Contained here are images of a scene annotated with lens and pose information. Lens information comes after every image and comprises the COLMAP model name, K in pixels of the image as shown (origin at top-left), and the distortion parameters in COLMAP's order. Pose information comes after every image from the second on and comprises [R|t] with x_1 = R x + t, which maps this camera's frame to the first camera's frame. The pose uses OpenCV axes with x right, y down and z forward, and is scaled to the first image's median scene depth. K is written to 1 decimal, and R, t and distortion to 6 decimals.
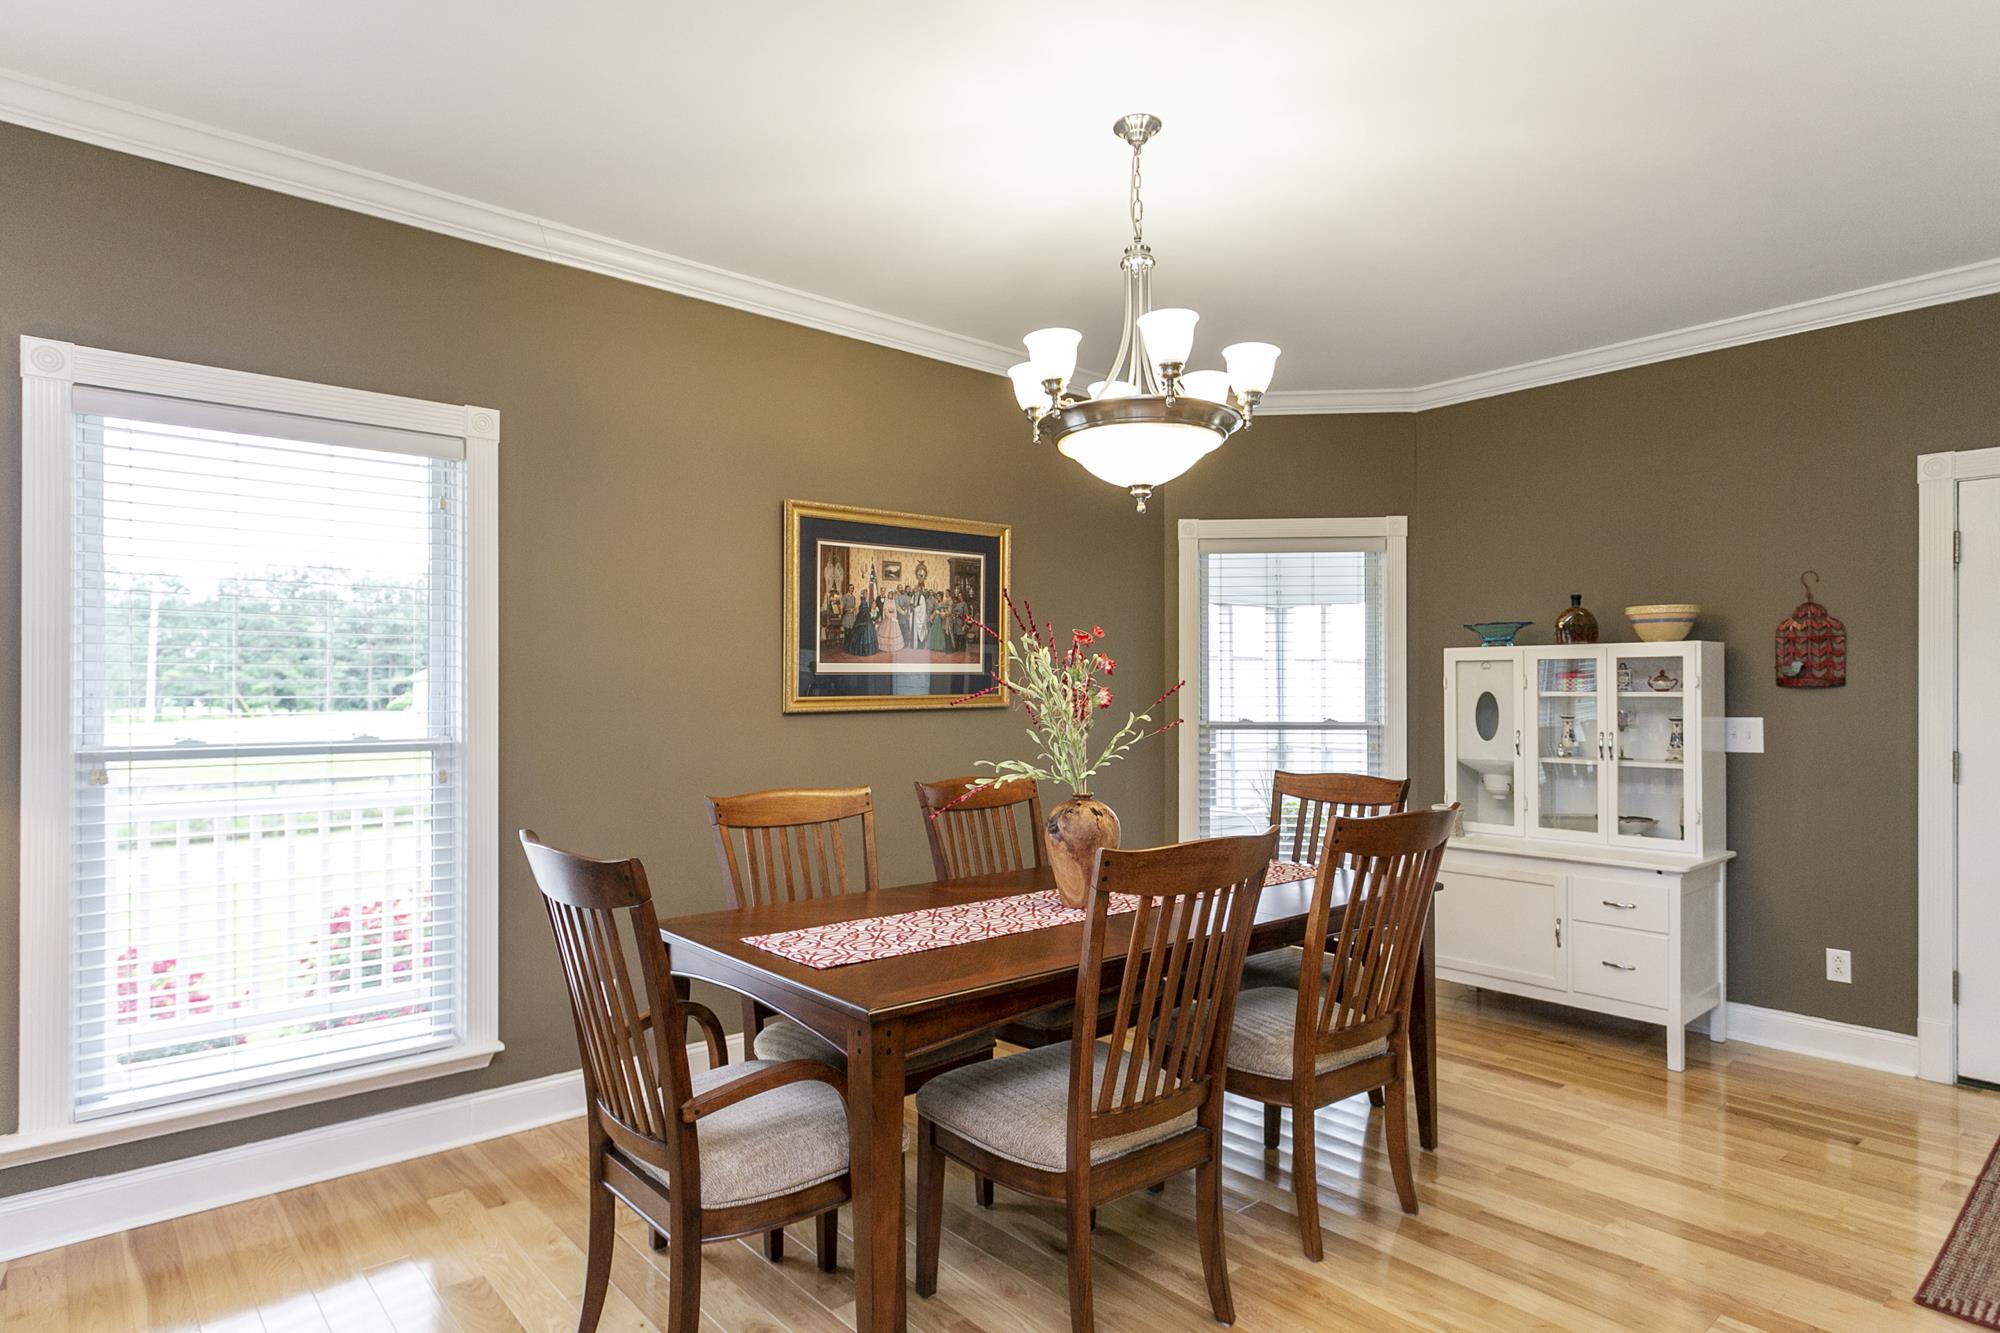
lens RADIAL K [[1113.7, 0, 990.1], [0, 1113.7, 694.3], [0, 0, 1]] dist [0.001453, 0.000912]
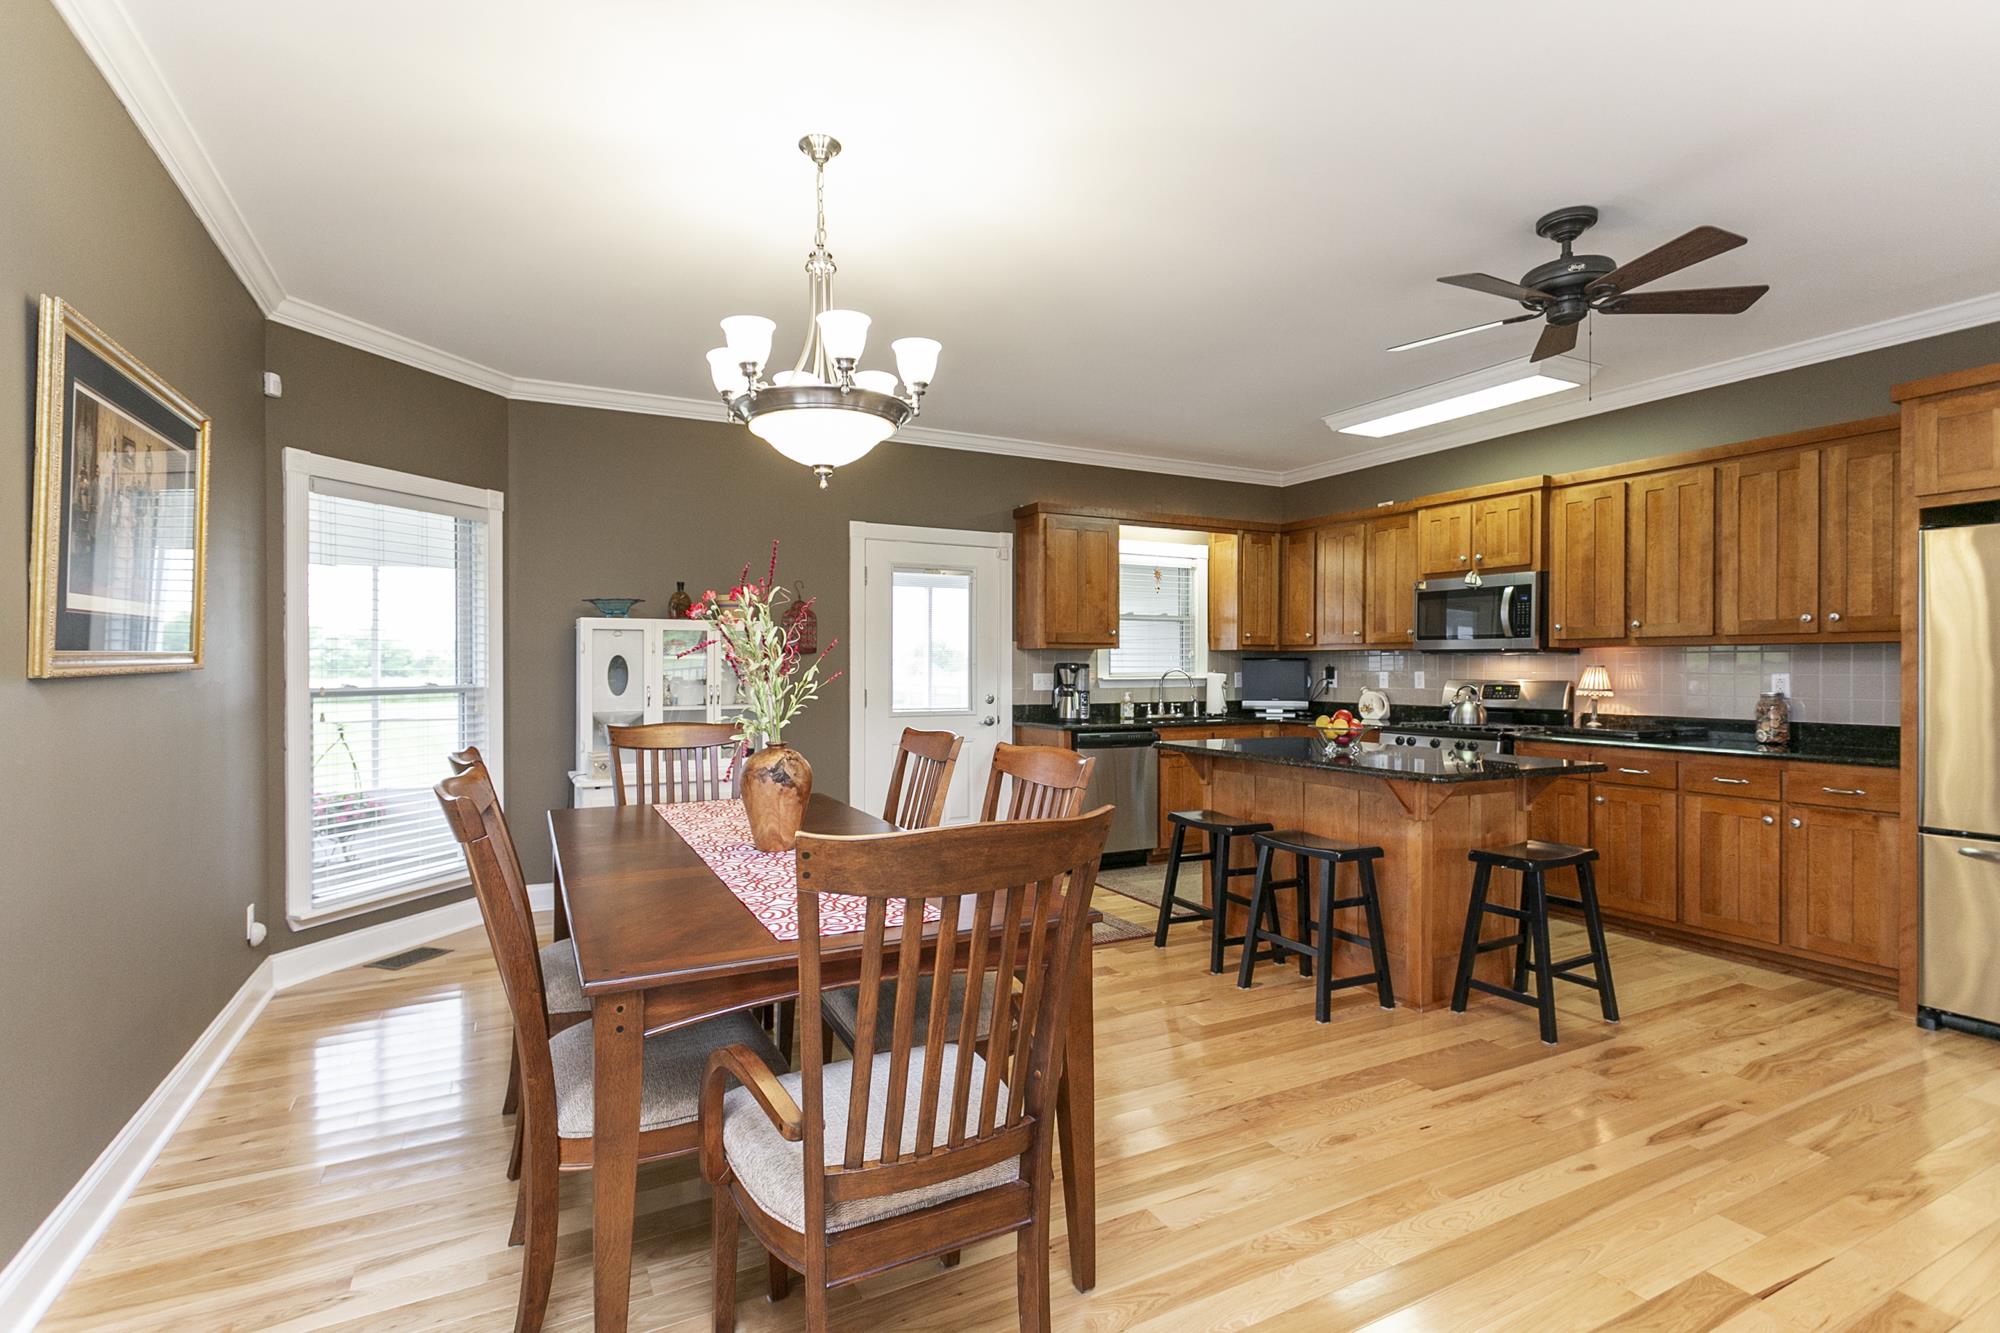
lens RADIAL K [[943.1, 0, 990.2], [0, 943.1, 667.6], [0, 0, 1]] dist [0.001829, 0.000348]
pose [[0.241782, -0.003711, 0.970324, -0.492354], [0.002849, 0.999991, 0.003115, 0.010167], [-0.970327, 0.002011, 0.241790, 0.393458]]
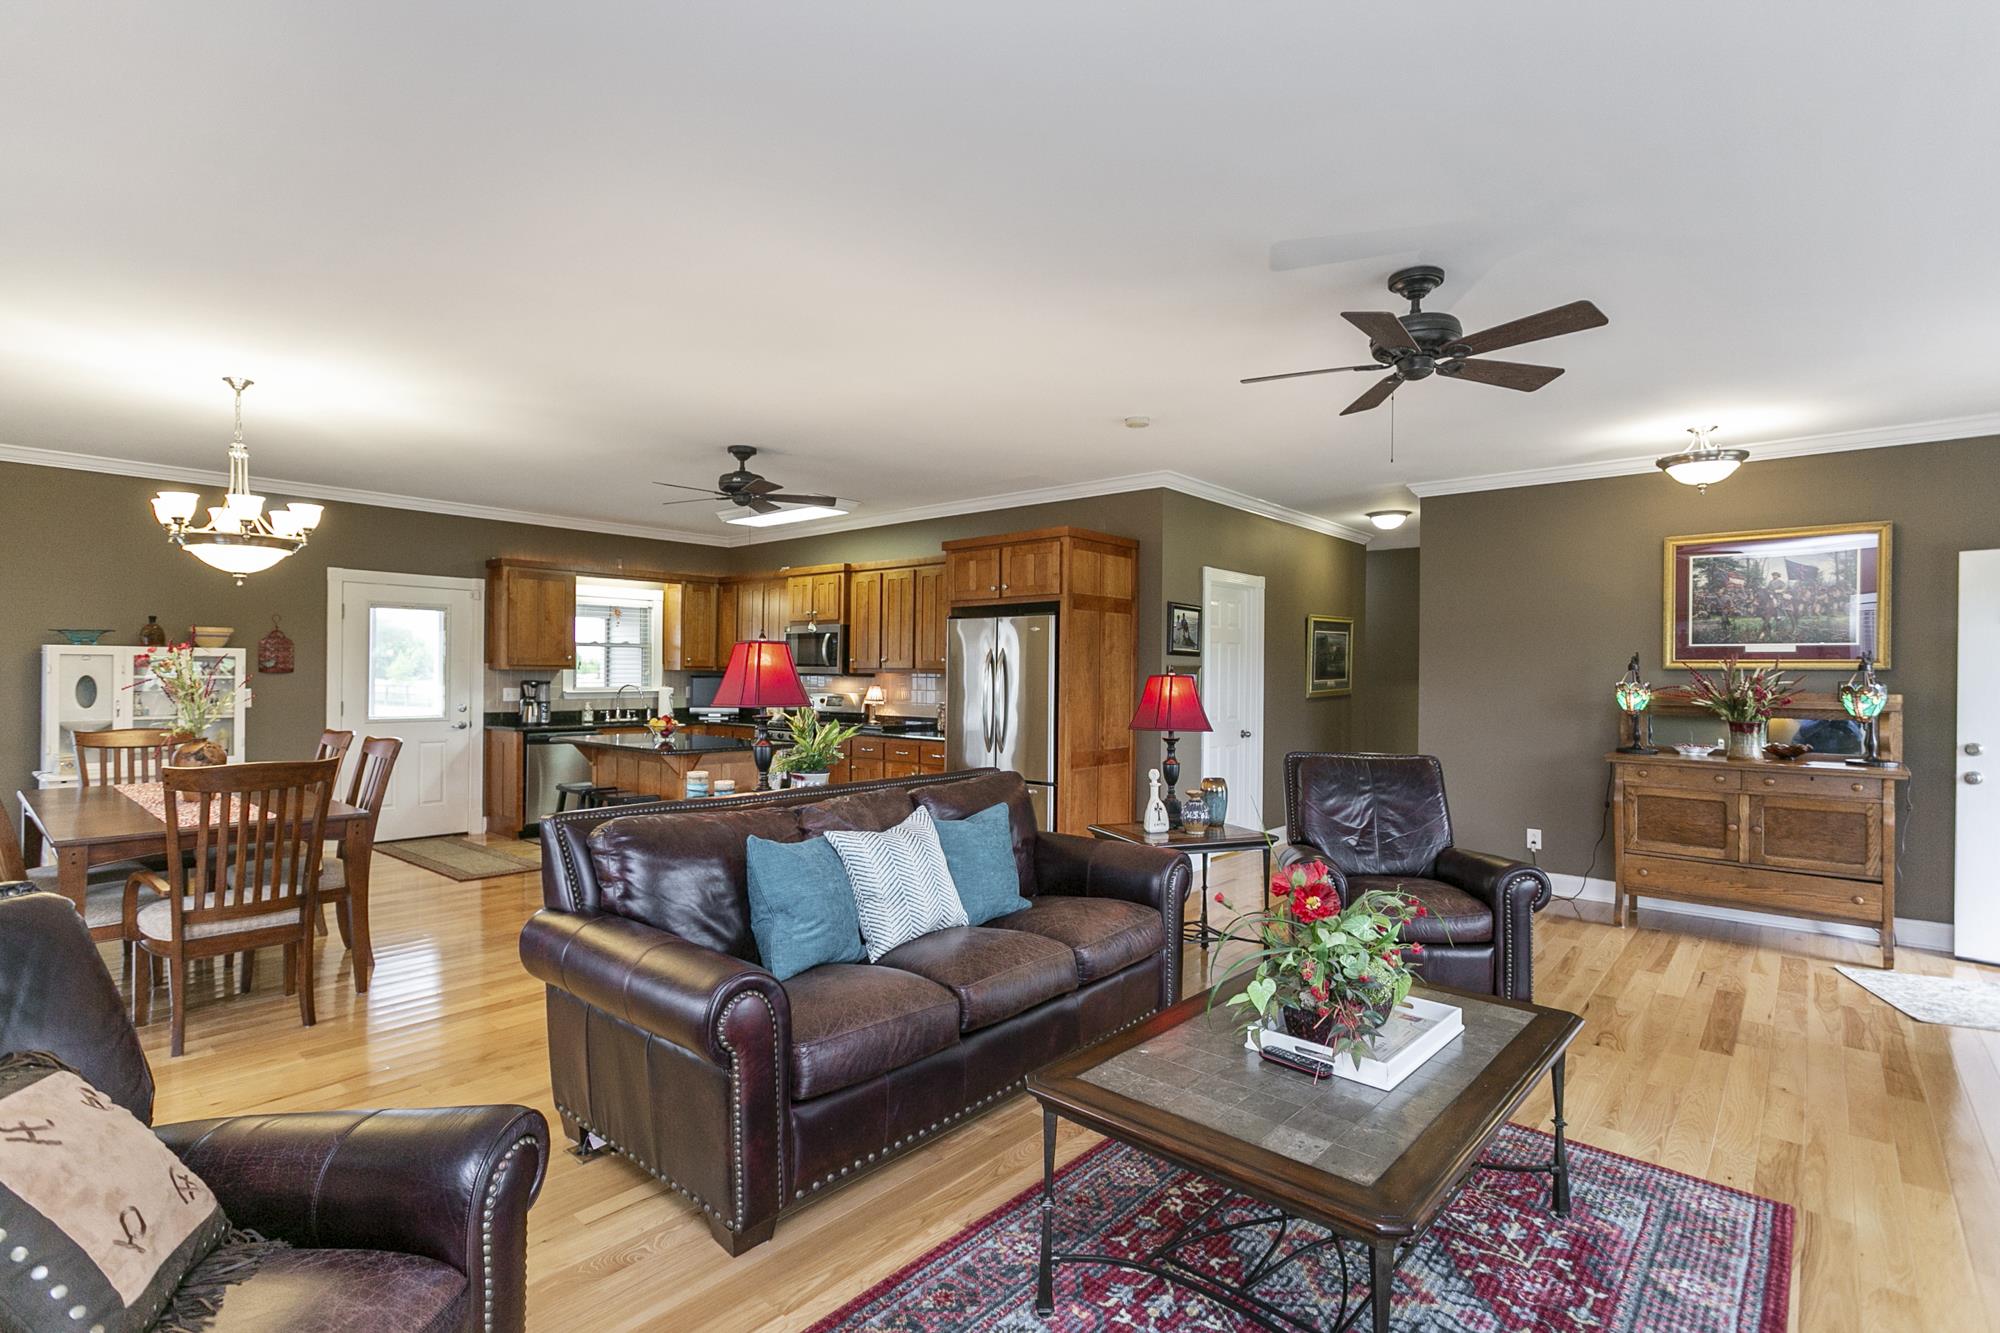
lens RADIAL K [[949.8, 0, 978.9], [0, 949.8, 672.5], [0, 0, 1]] dist [0.013769, 0.000023]
pose [[-0.119359, -0.004397, 0.992841, -1.065533], [-0.005728, 0.999977, 0.003740, -0.019825], [-0.992835, -0.005241, -0.119382, -0.036489]]
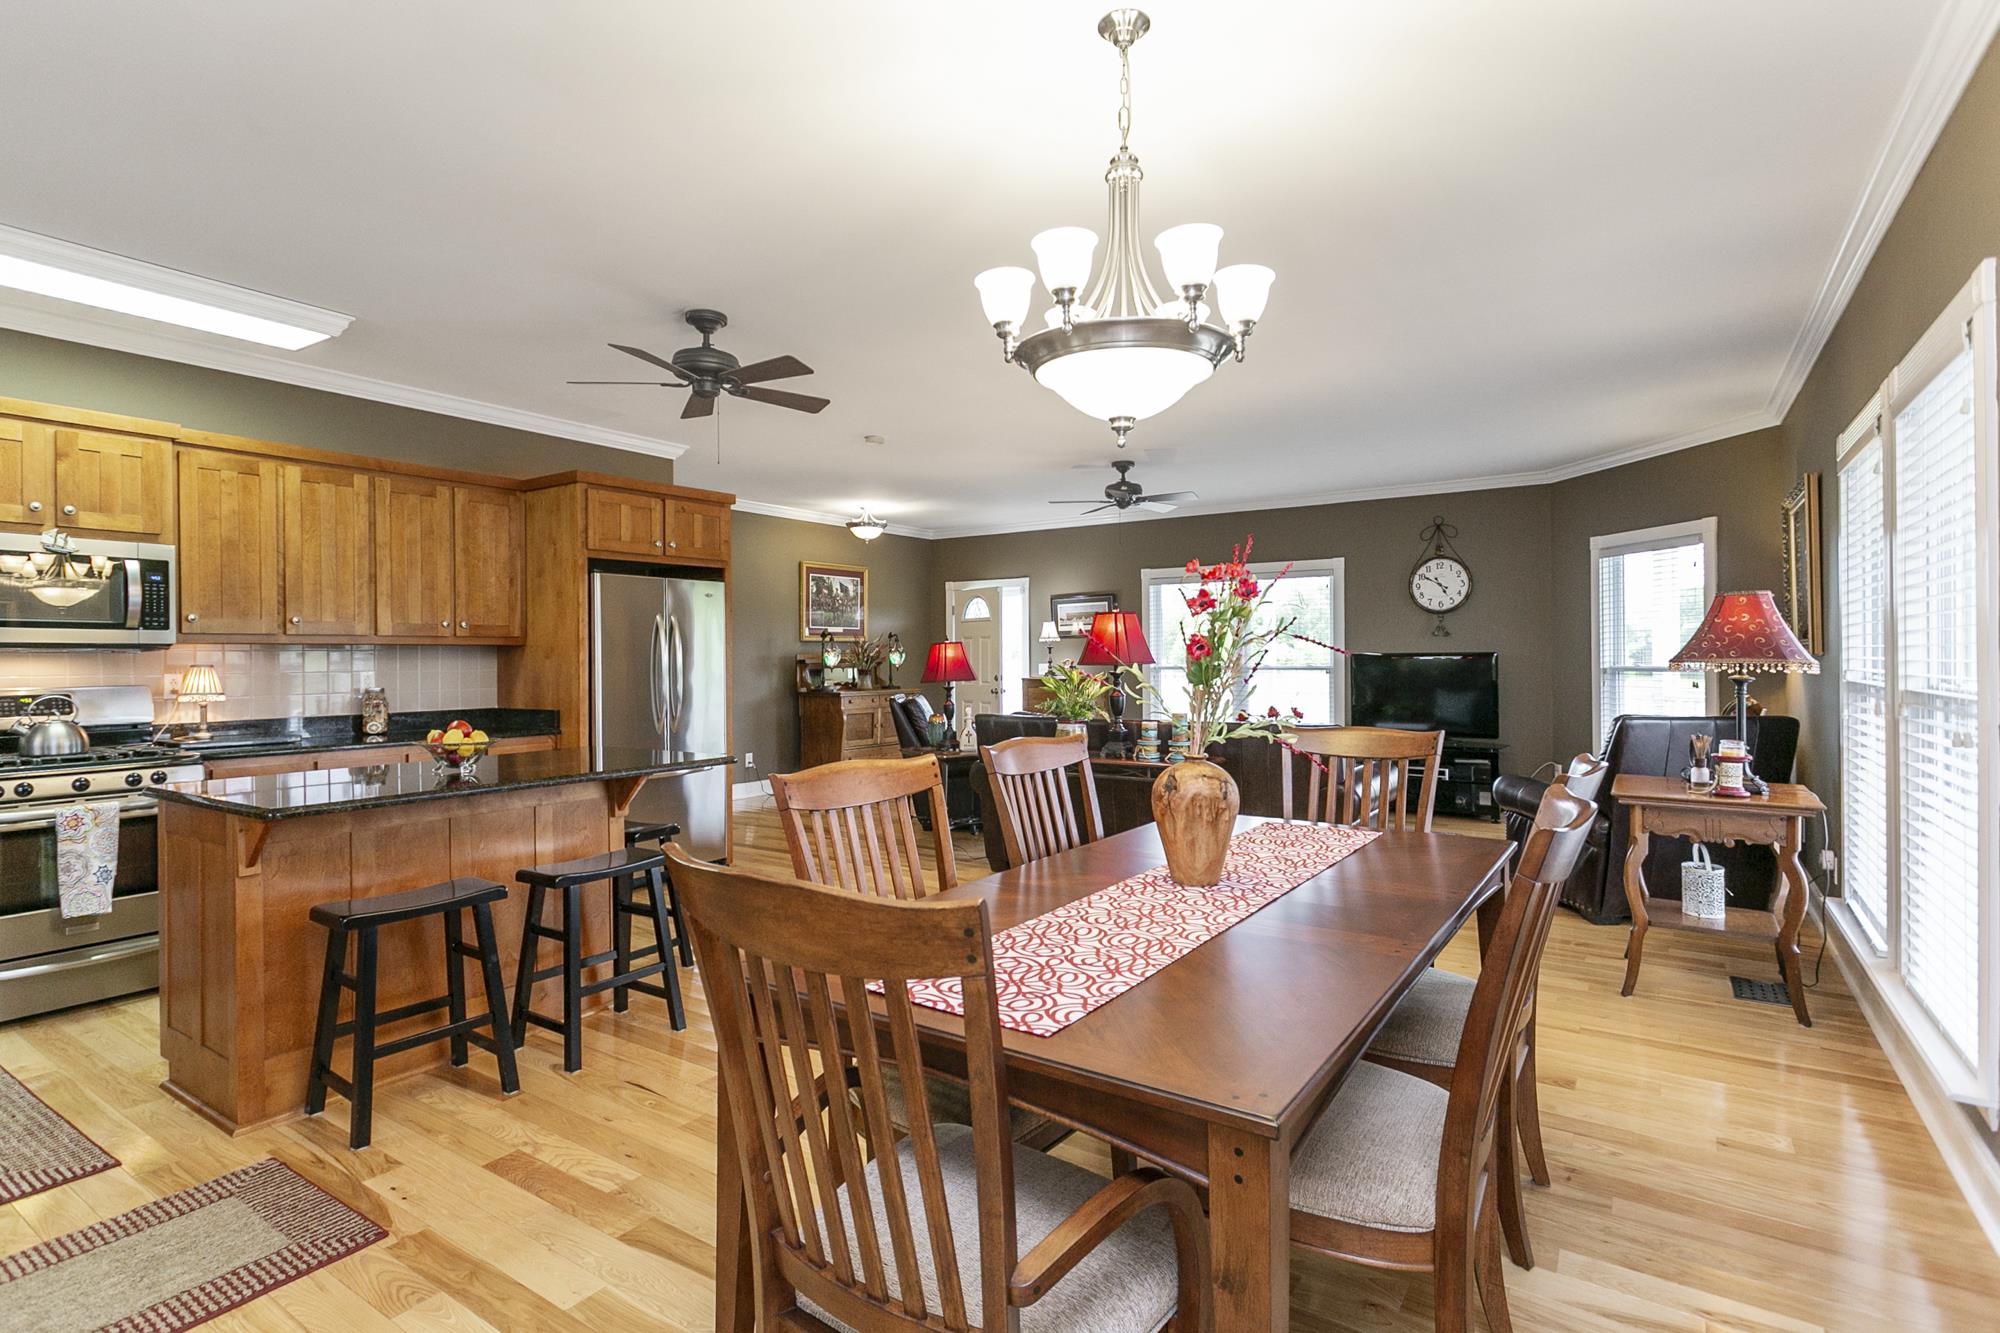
lens RADIAL K [[978.7, 0, 983.3], [0, 978.7, 656.7], [0, 0, 1]] dist [-0.000252, 0.000252]
pose [[-0.969578, 0.006111, -0.244708, 0.289758], [0.005378, 0.999979, 0.003664, 0.004665], [0.244725, 0.002237, -0.969590, 1.145597]]
